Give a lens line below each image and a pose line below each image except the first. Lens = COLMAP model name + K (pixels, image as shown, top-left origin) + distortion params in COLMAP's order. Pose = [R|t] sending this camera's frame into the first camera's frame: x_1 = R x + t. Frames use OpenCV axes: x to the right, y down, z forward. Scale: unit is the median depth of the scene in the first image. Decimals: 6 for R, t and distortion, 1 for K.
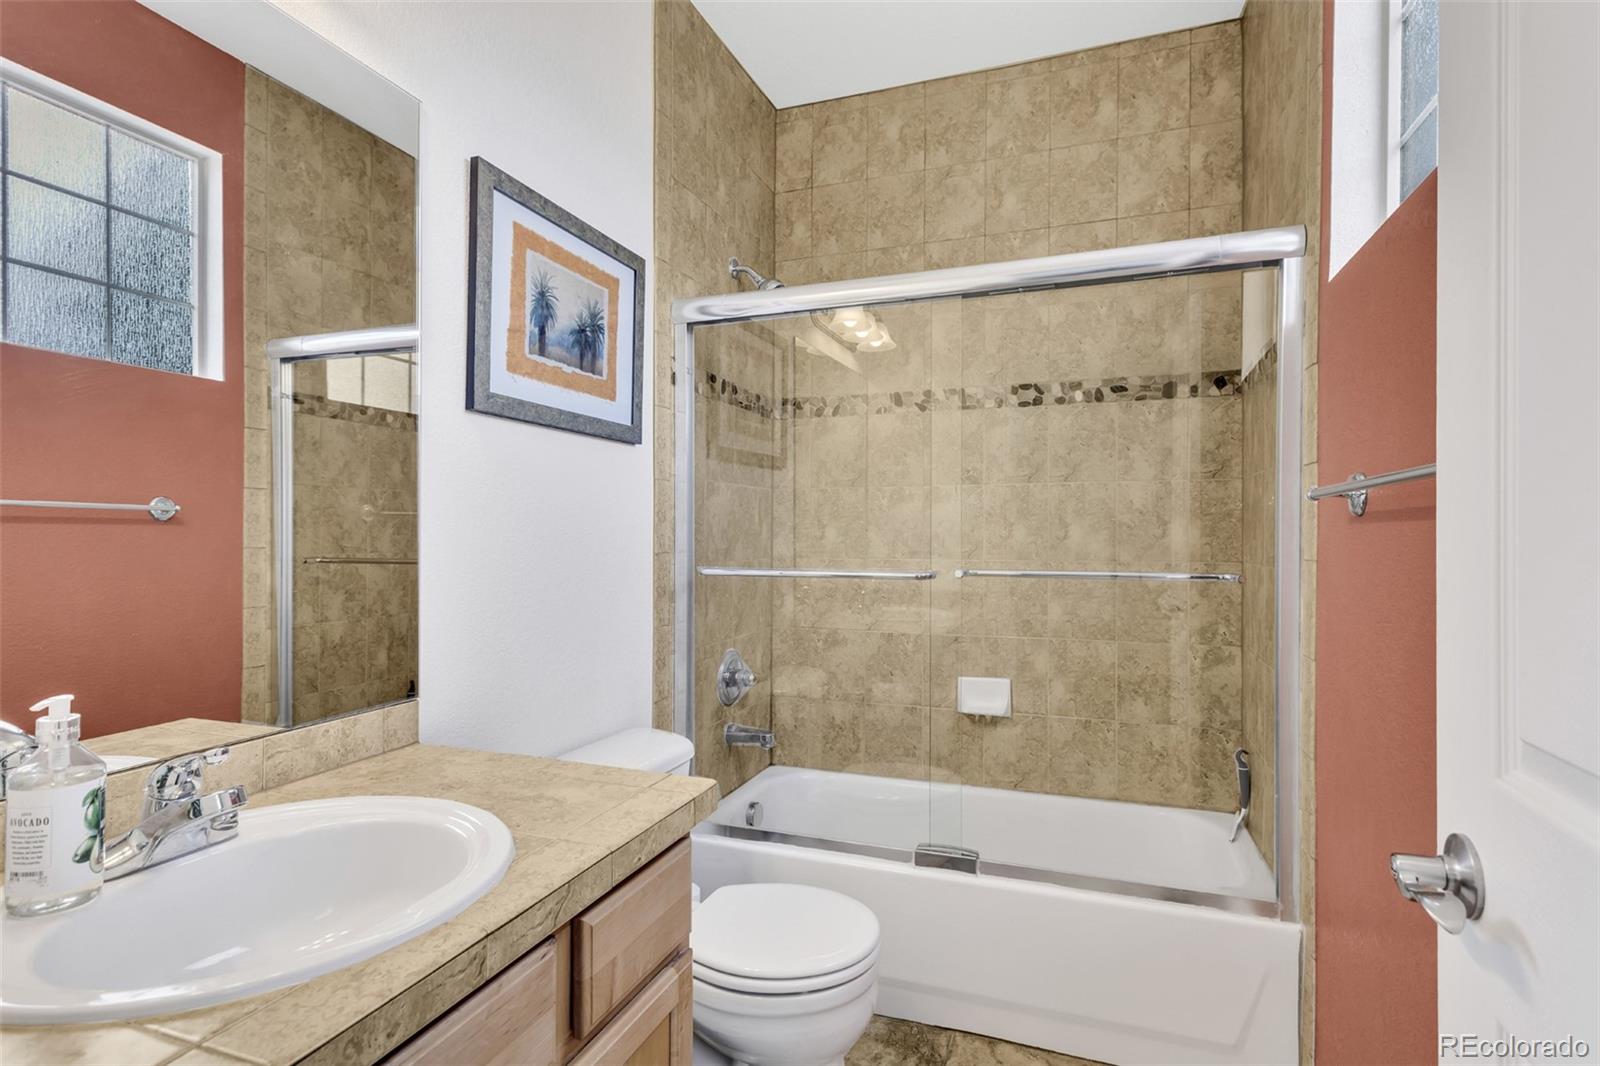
lens RADIAL K [[795.0, 0, 796.5], [0, 795.0, 537.0], [0, 0, 1]] dist [-0.001163, 0.000680]
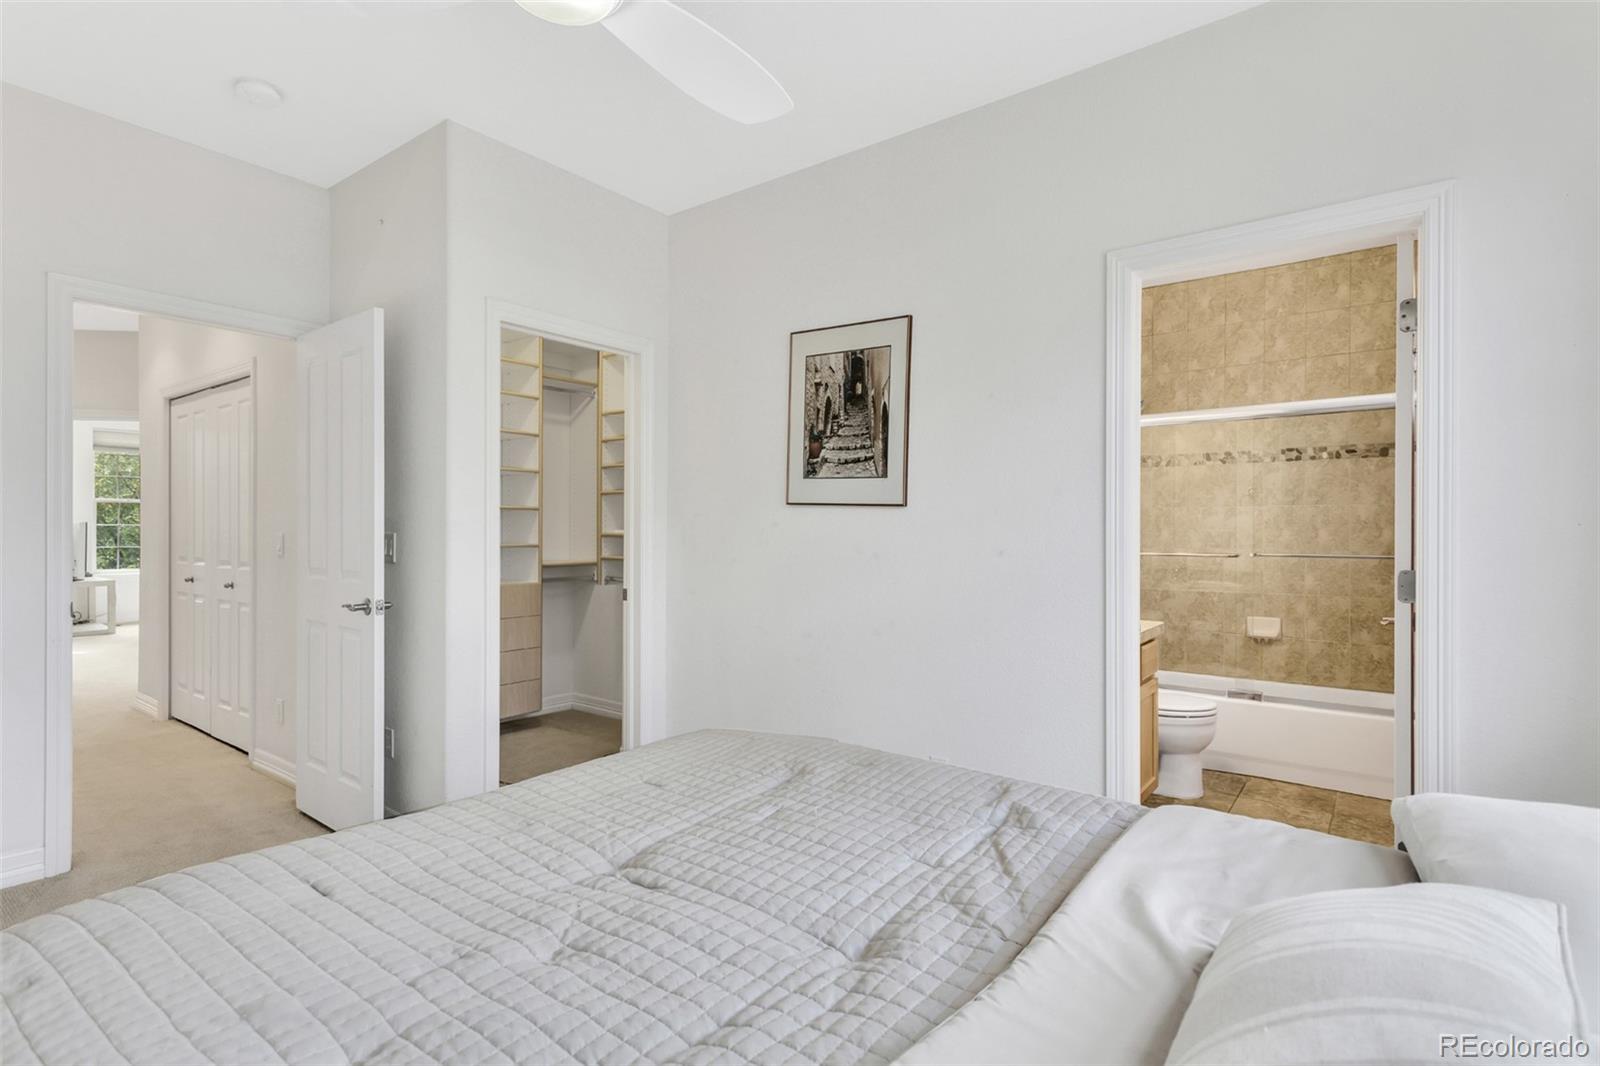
lens RADIAL K [[795.0, 0, 806.3], [0, 795.0, 527.9], [0, 0, 1]] dist [-0.001163, 0.000680]
pose [[0.959845, 0.002677, -0.280519, -0.239725], [-0.005869, 0.999927, -0.010539, 0.006132], [0.280470, 0.011762, 0.959791, -0.961353]]
